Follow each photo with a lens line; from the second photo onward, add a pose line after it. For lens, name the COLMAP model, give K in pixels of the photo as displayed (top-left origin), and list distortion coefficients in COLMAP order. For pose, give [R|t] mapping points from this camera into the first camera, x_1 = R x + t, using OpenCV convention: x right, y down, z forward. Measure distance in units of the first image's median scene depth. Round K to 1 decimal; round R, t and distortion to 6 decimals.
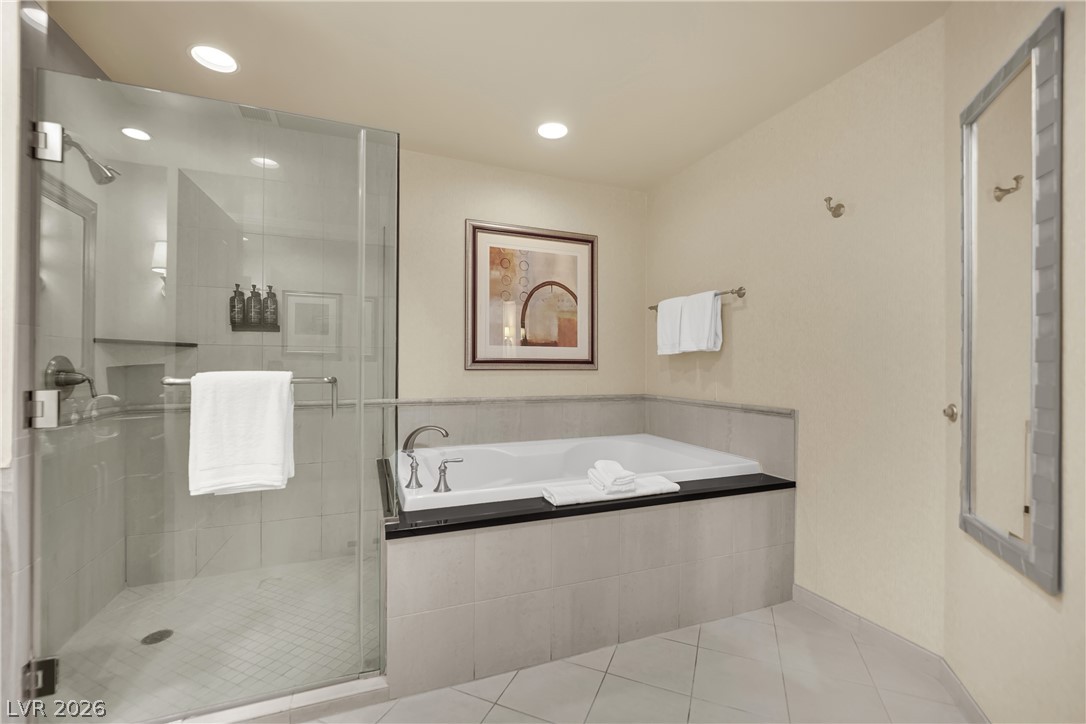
lens RADIAL K [[453.3, 0, 514.4], [0, 453.3, 359.7], [0, 0, 1]] dist [-0.021890, -0.000011]
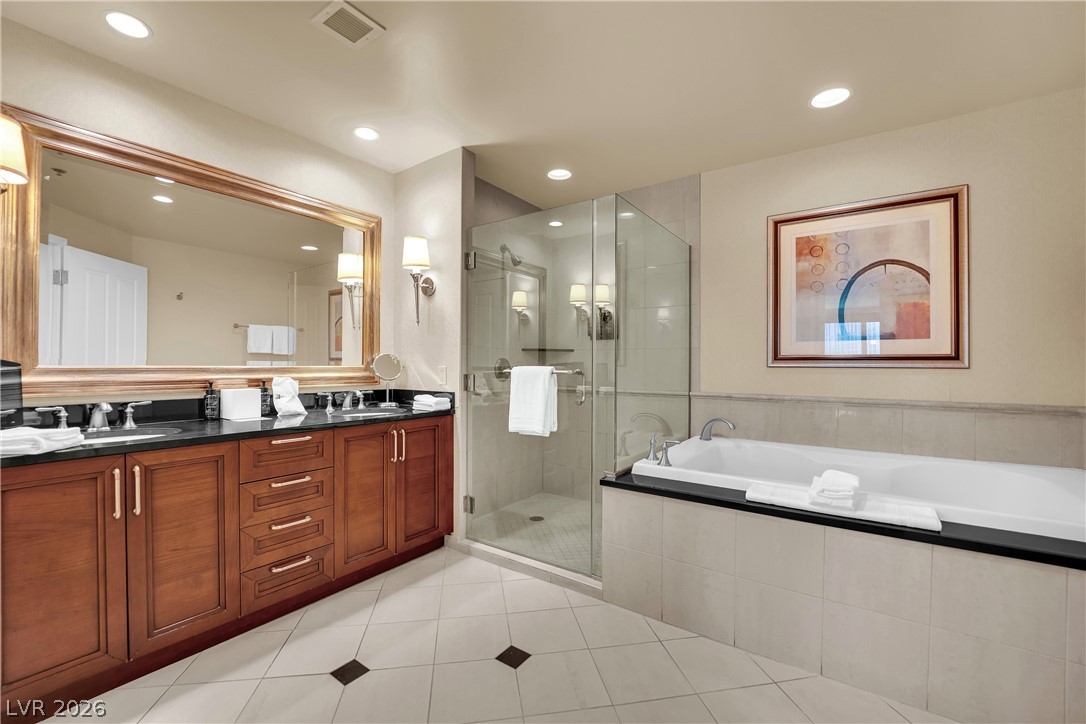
lens RADIAL K [[439.1, 0, 543.0], [0, 439.1, 362.0], [0, 0, 1]] dist [-0.019395, -0.000230]
pose [[0.546139, -0.005710, -0.837675, 0.423249], [0.009972, 0.999950, -0.000315, 0.006024], [0.837635, -0.008181, 0.546169, 0.053838]]
